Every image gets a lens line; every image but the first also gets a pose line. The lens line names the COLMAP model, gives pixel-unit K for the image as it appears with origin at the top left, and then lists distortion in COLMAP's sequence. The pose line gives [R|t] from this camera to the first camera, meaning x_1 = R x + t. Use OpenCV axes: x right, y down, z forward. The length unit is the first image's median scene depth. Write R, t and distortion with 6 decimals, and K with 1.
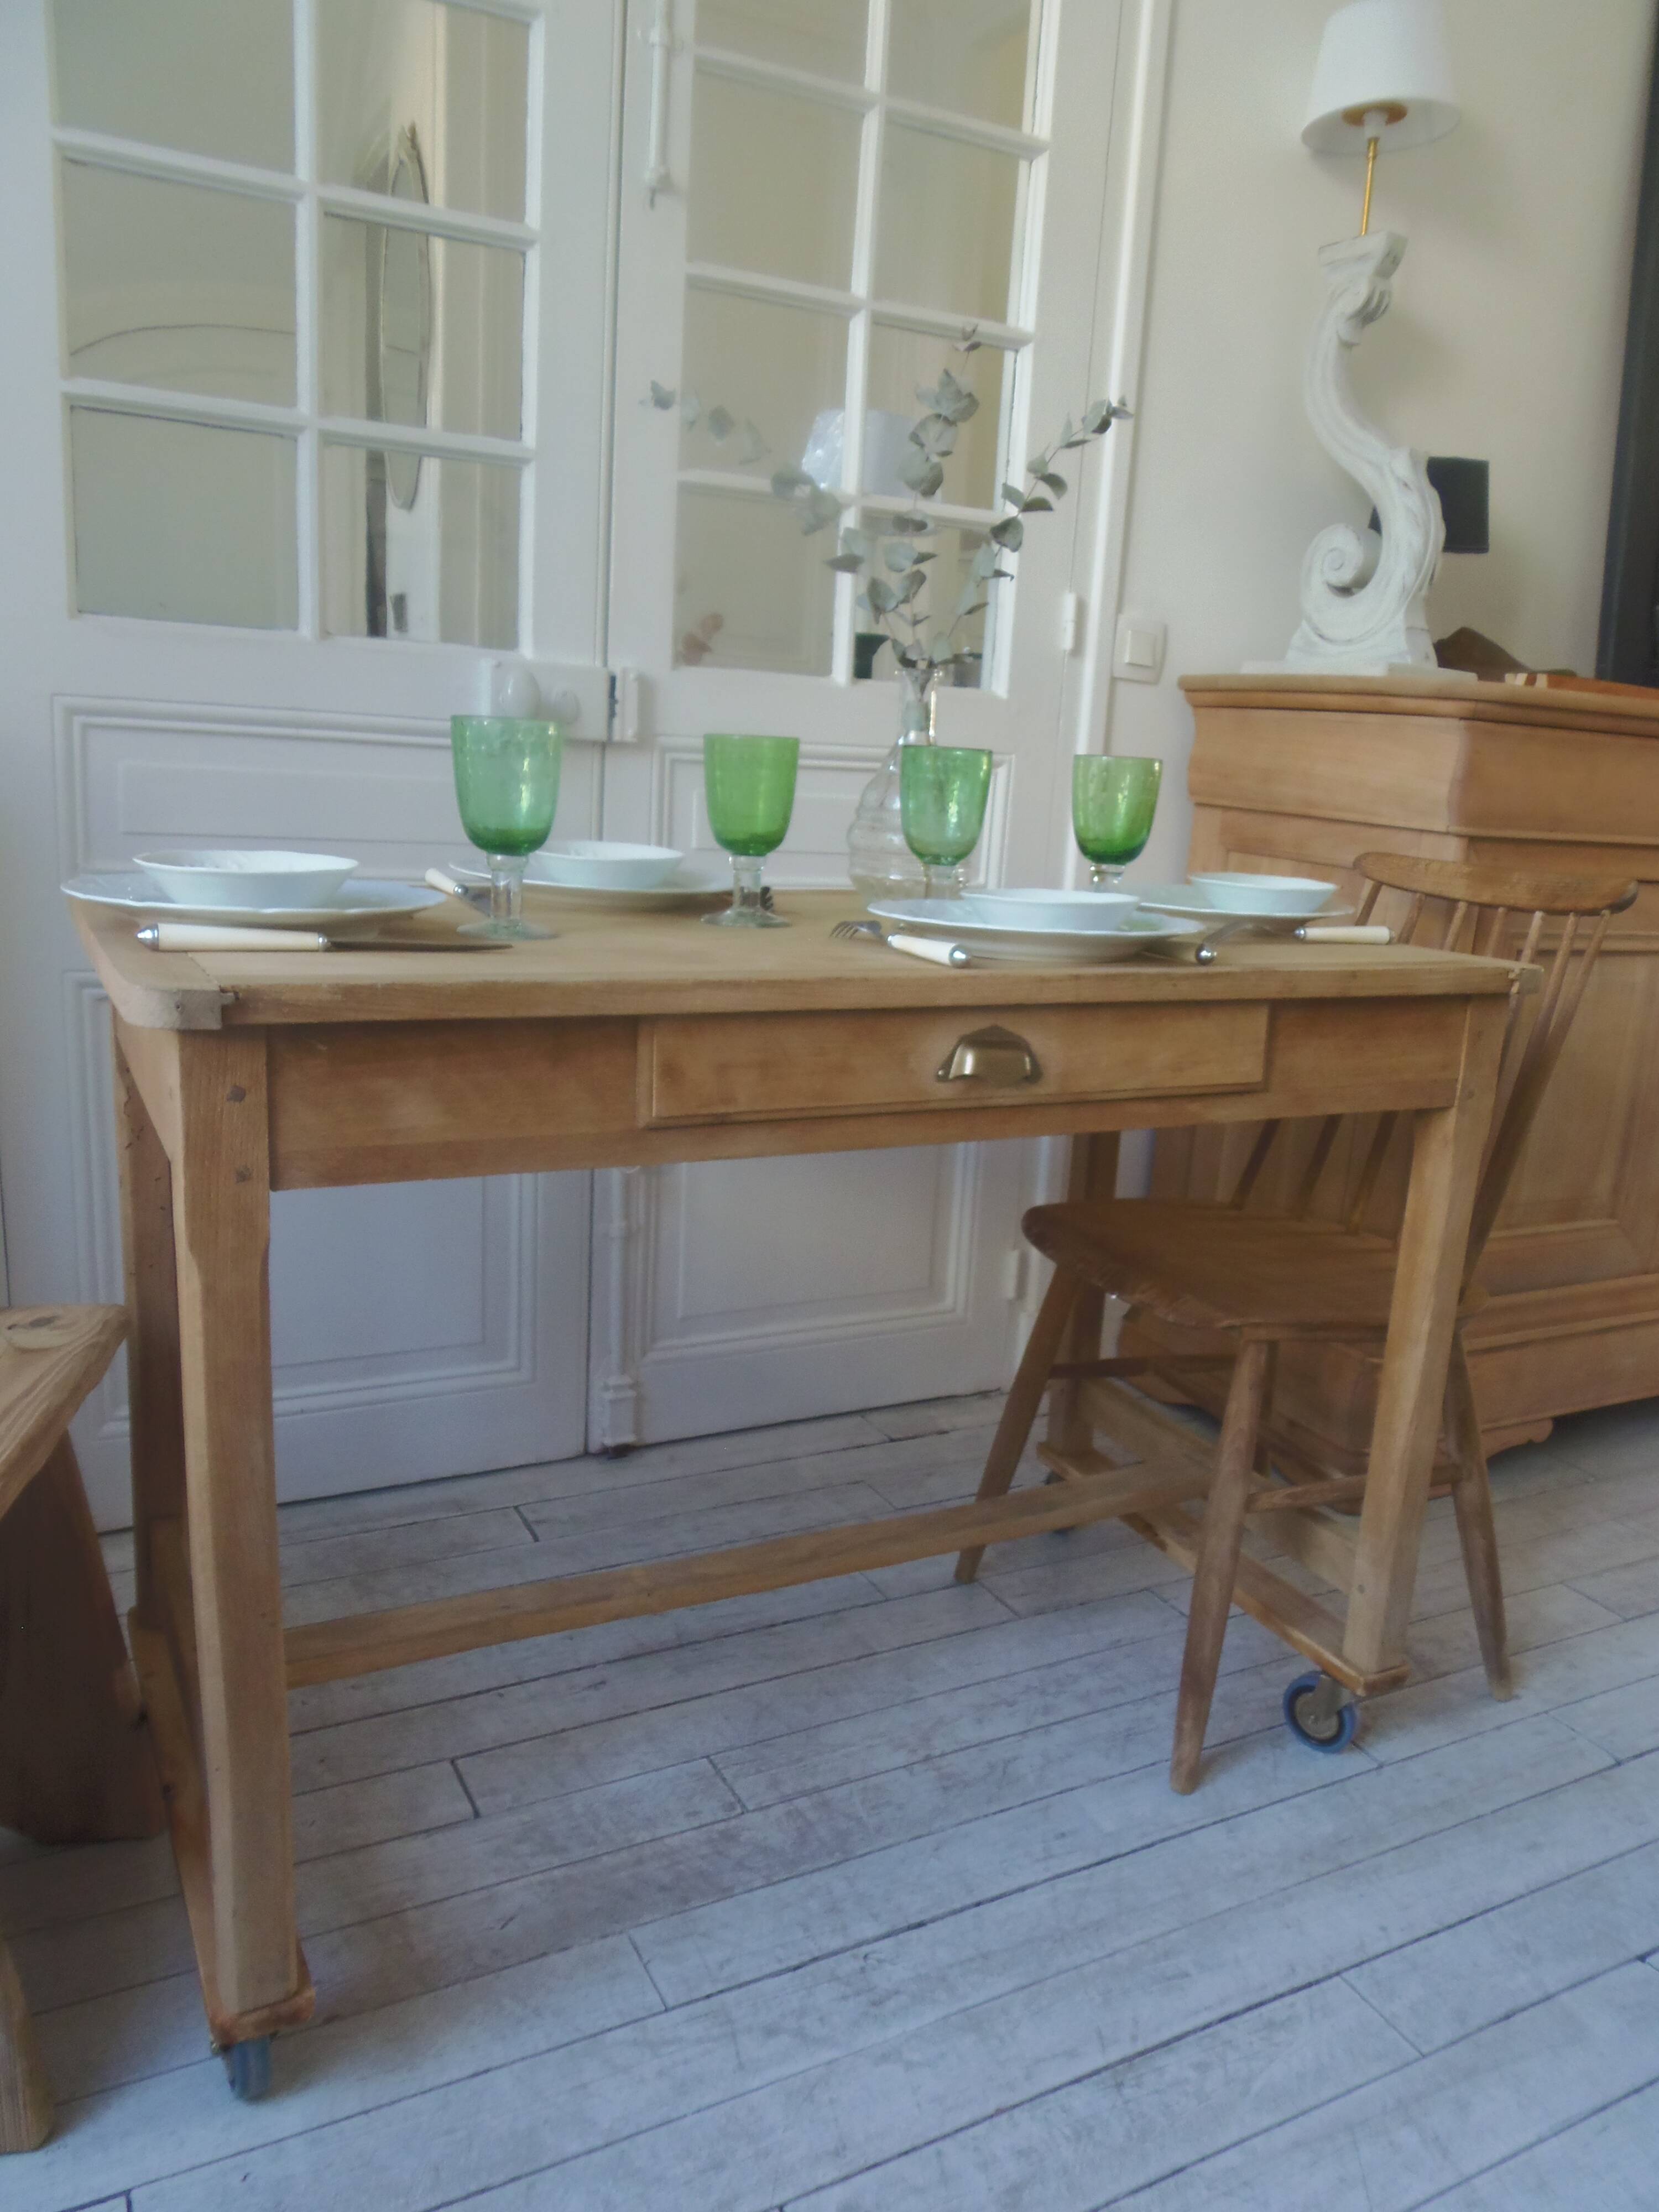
lens RADIAL K [[1616.8, 0, 870.5], [0, 1616.8, 1128.9], [0, 0, 1]] dist [-0.010667, -0.004874]
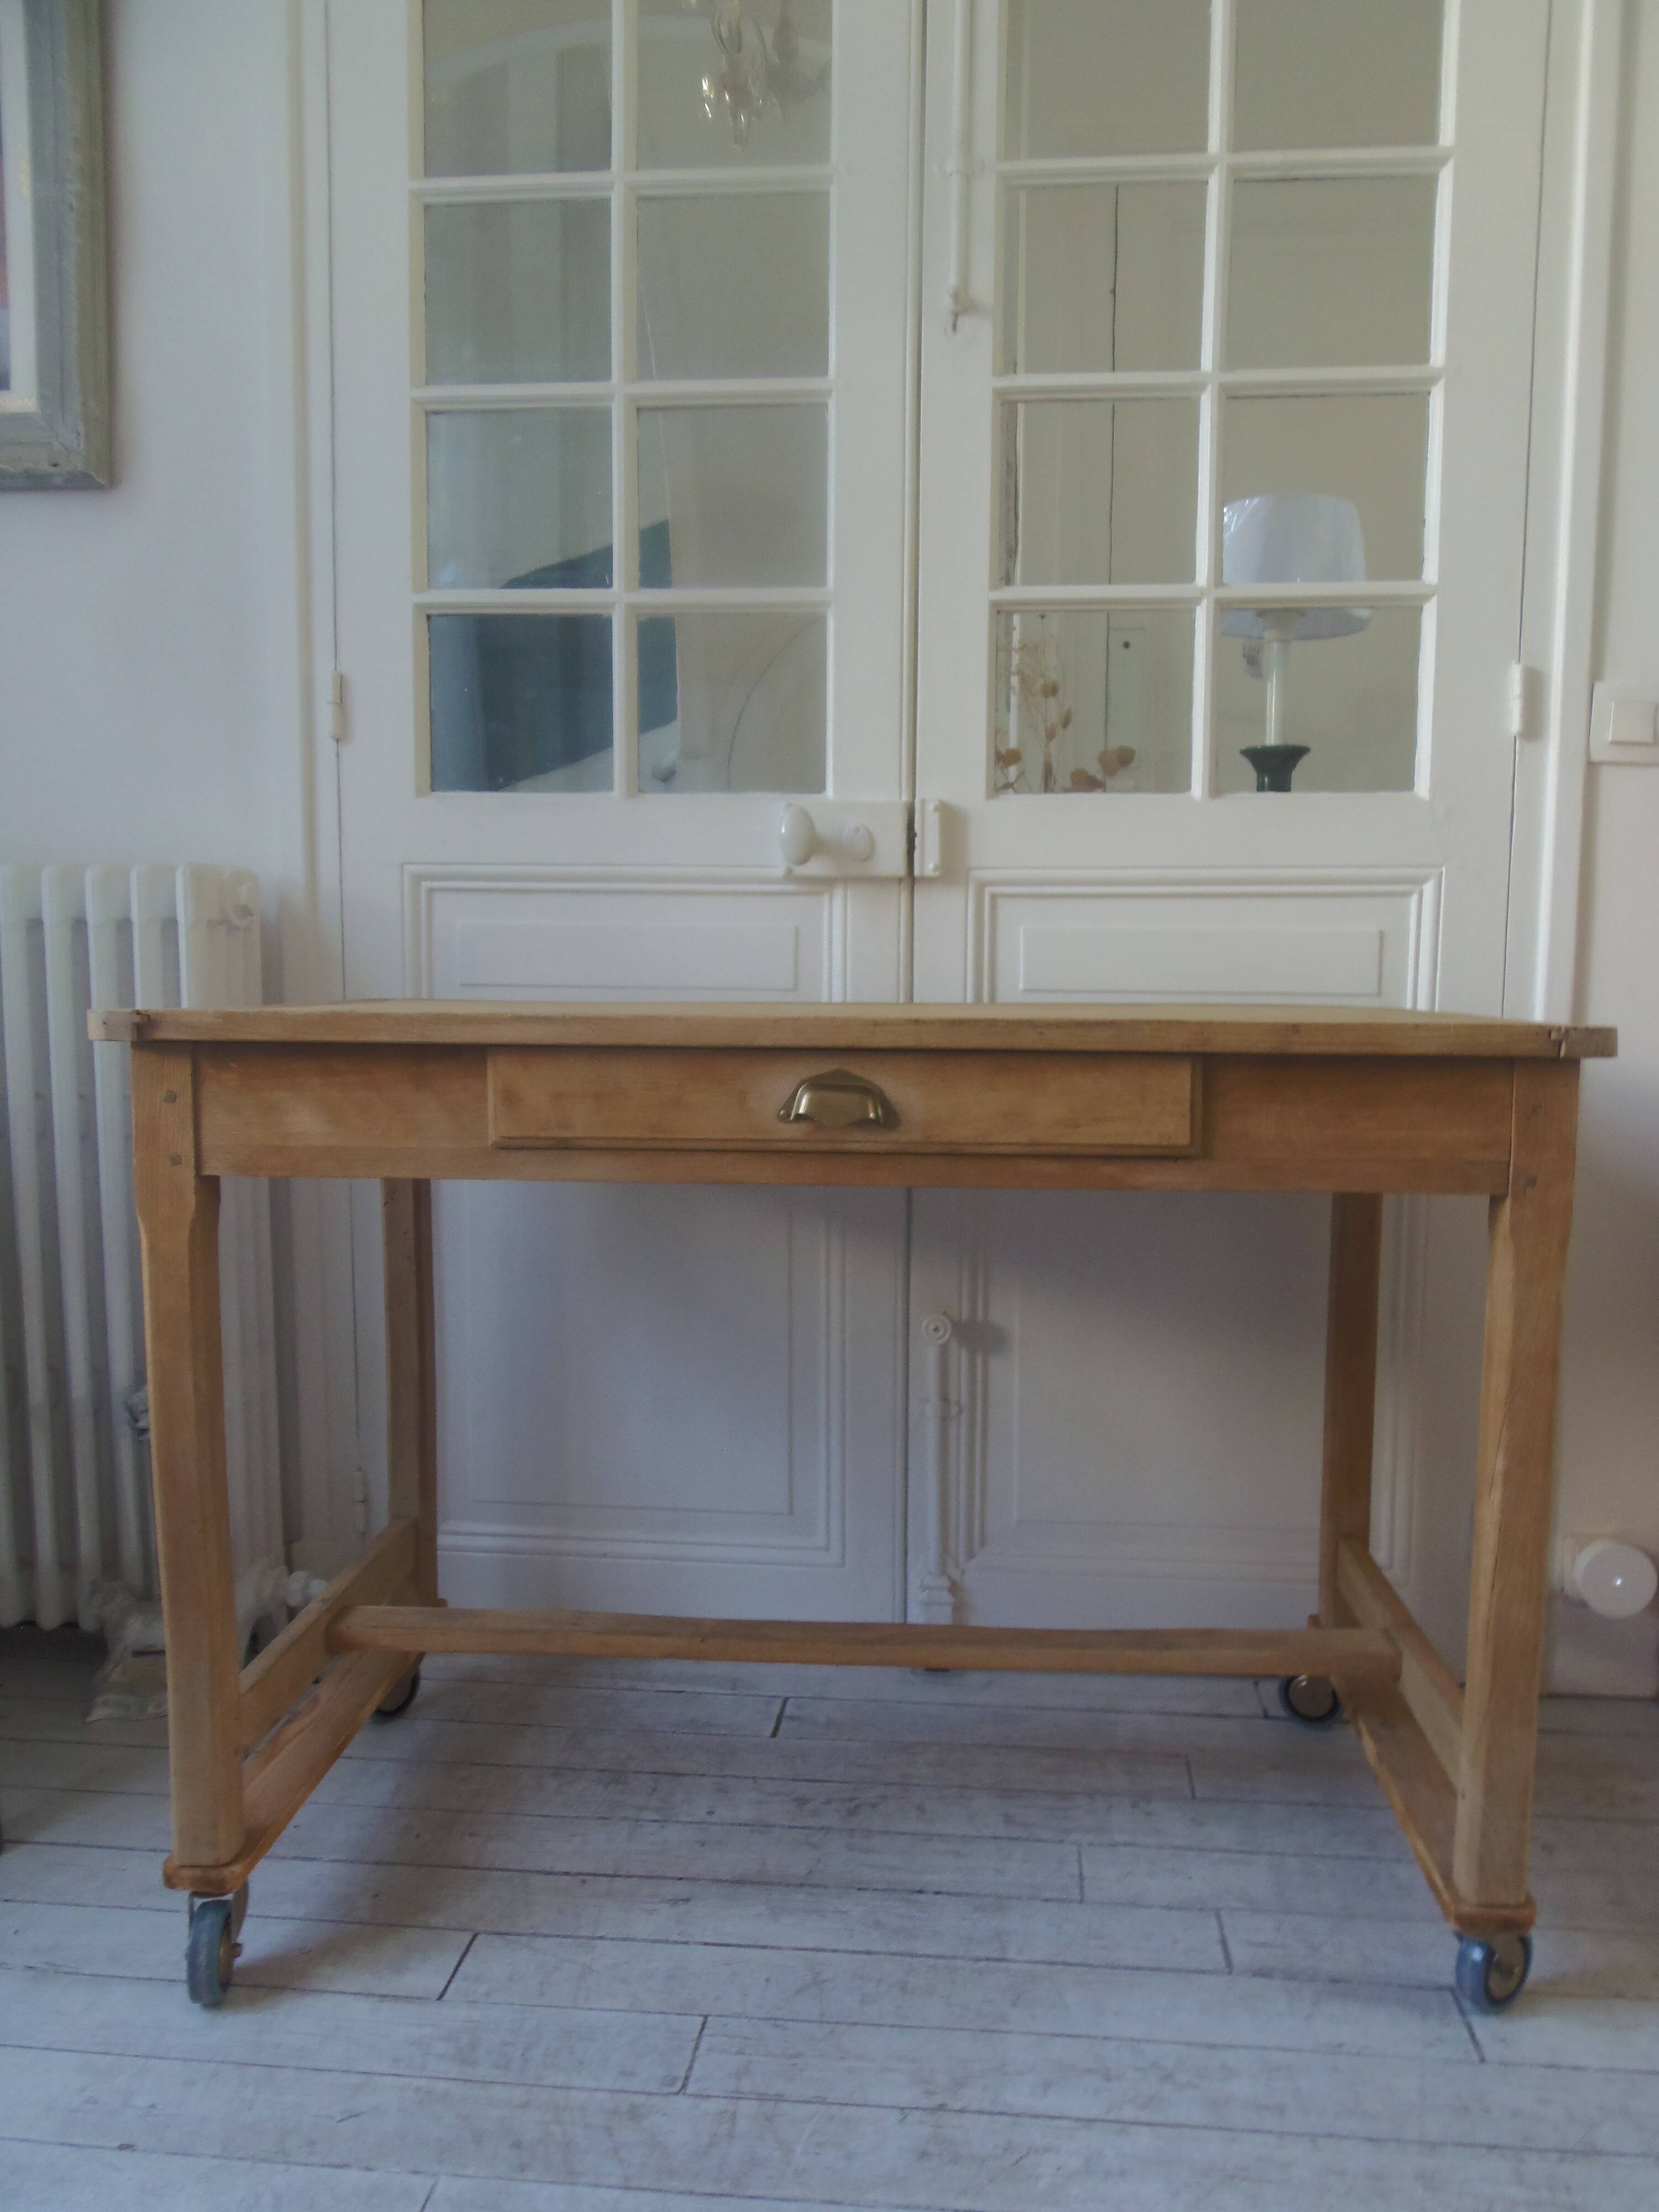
lens RADIAL K [[1616.8, 0, 878.7], [0, 1616.8, 1131.6], [0, 0, 1]] dist [-0.010667, -0.004874]
pose [[0.830768, 0.001898, -0.556615, 0.442613], [-0.084071, 0.988950, -0.122106, 0.030974], [0.550233, 0.148237, 0.821748, 0.300629]]
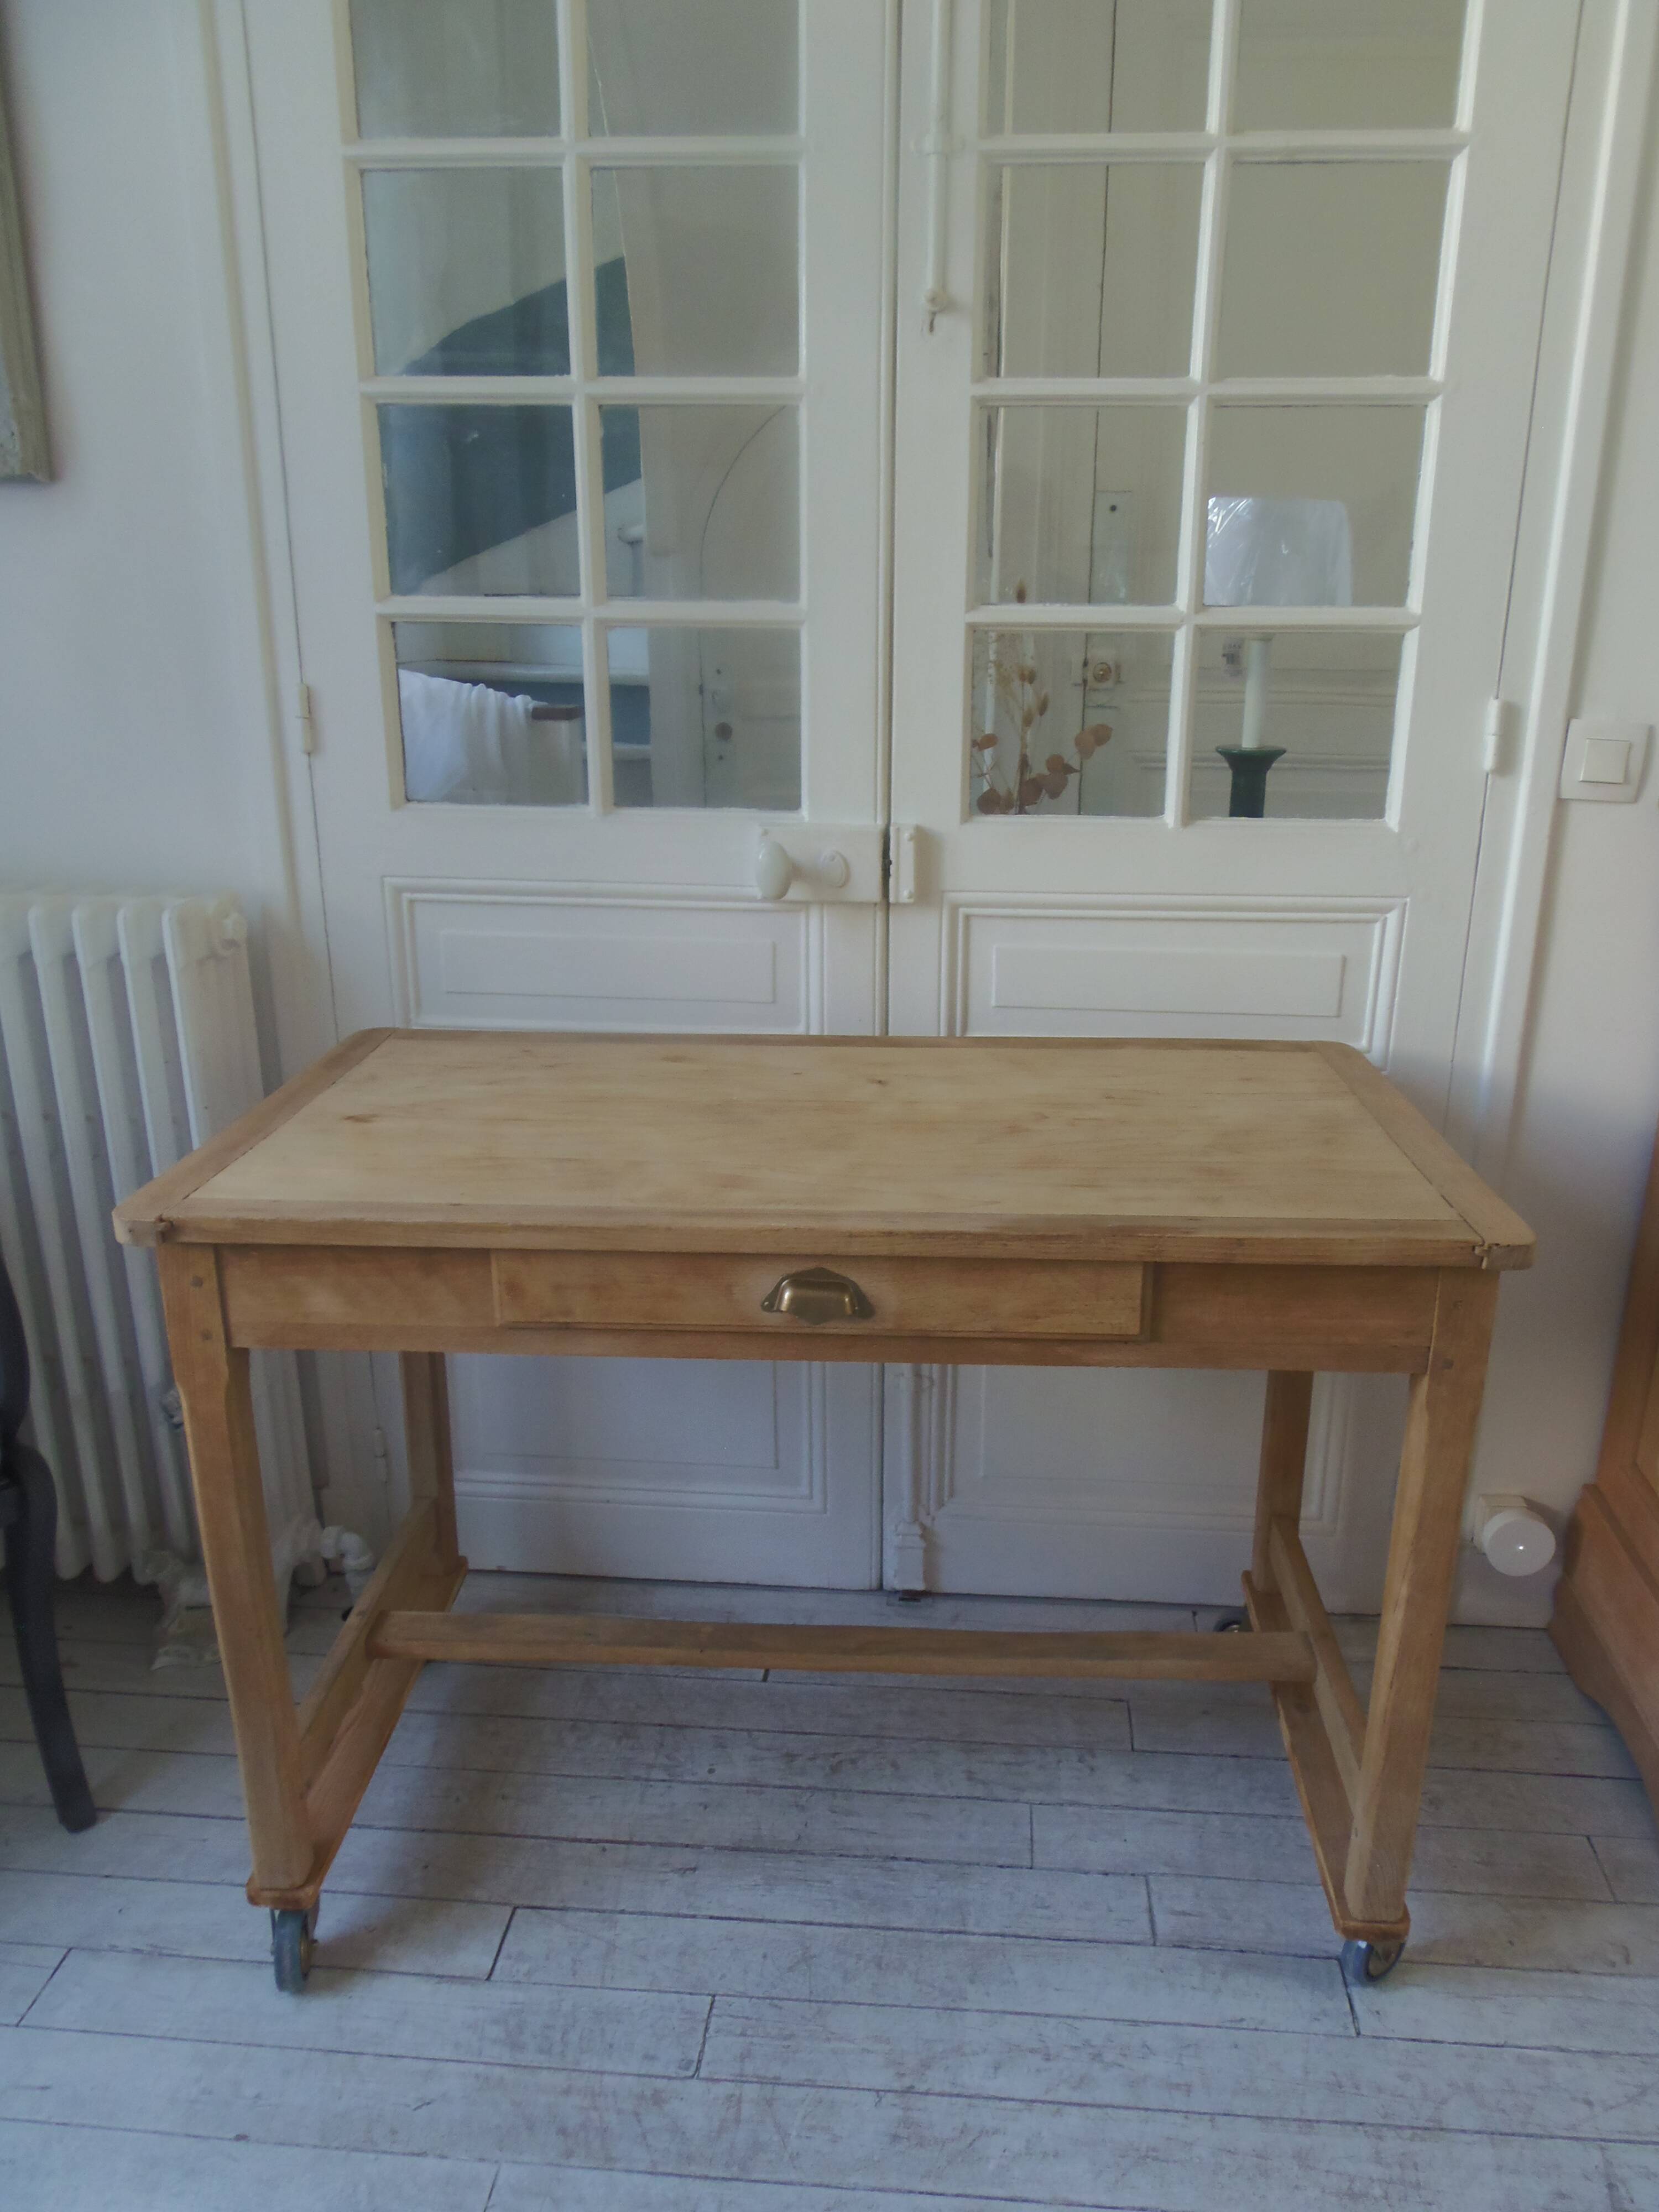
lens RADIAL K [[1616.8, 0, 875.4], [0, 1616.8, 1122.5], [0, 0, 1]] dist [-0.010667, -0.004874]
pose [[0.837148, 0.115435, -0.534658, 0.458981], [-0.081291, 0.992879, 0.087085, -0.244833], [0.540903, -0.029440, 0.840570, 0.236788]]
